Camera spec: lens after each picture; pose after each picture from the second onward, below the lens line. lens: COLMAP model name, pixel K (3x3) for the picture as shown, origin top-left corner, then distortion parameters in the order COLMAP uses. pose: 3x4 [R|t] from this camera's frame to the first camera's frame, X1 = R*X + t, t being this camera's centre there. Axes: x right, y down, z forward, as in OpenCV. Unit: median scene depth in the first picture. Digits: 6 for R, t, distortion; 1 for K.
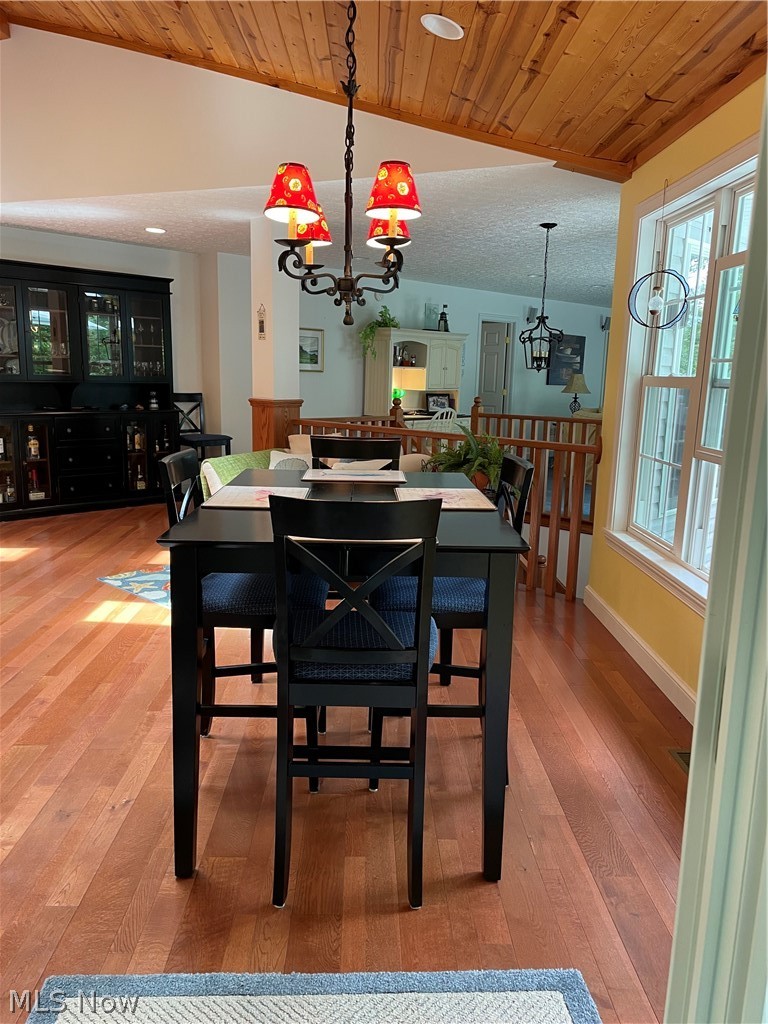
lens RADIAL K [[772.0, 0, 381.4], [0, 772.0, 515.1], [0, 0, 1]] dist [0.026905, -0.016201]
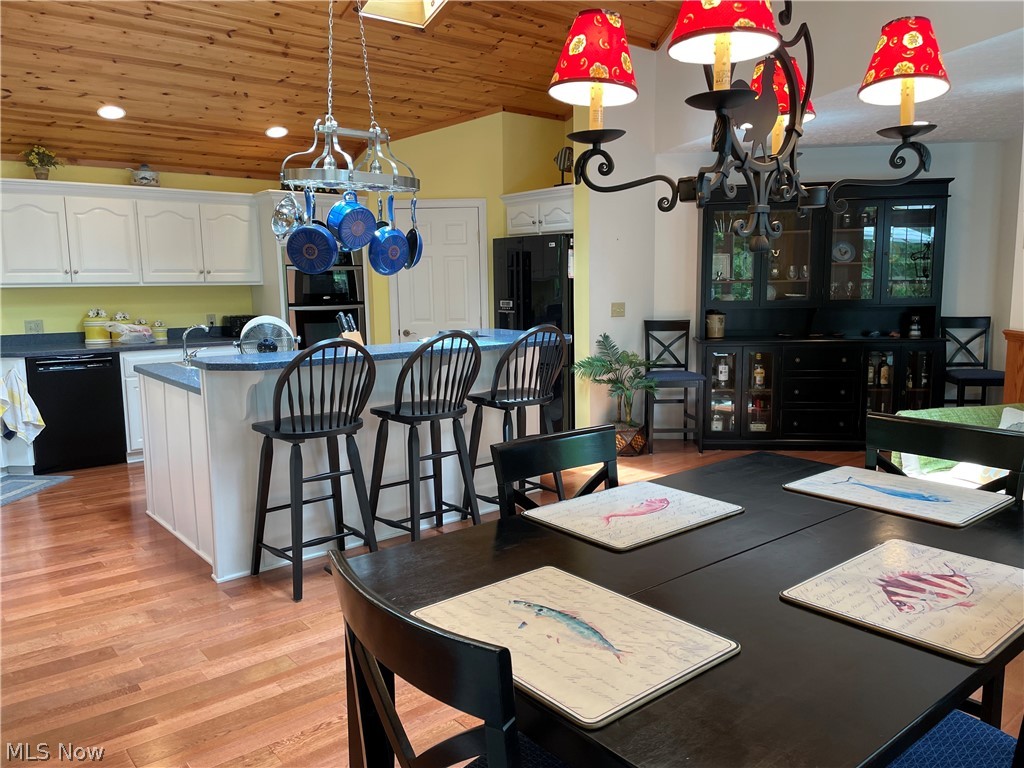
lens RADIAL K [[772.0, 0, 511.5], [0, 772.0, 380.6], [0, 0, 1]] dist [0.026905, -0.016201]
pose [[0.621063, 0.068432, -0.780768, 0.099909], [-0.114209, 0.993450, -0.003775, -0.042048], [0.775395, 0.091515, 0.624810, 0.165988]]
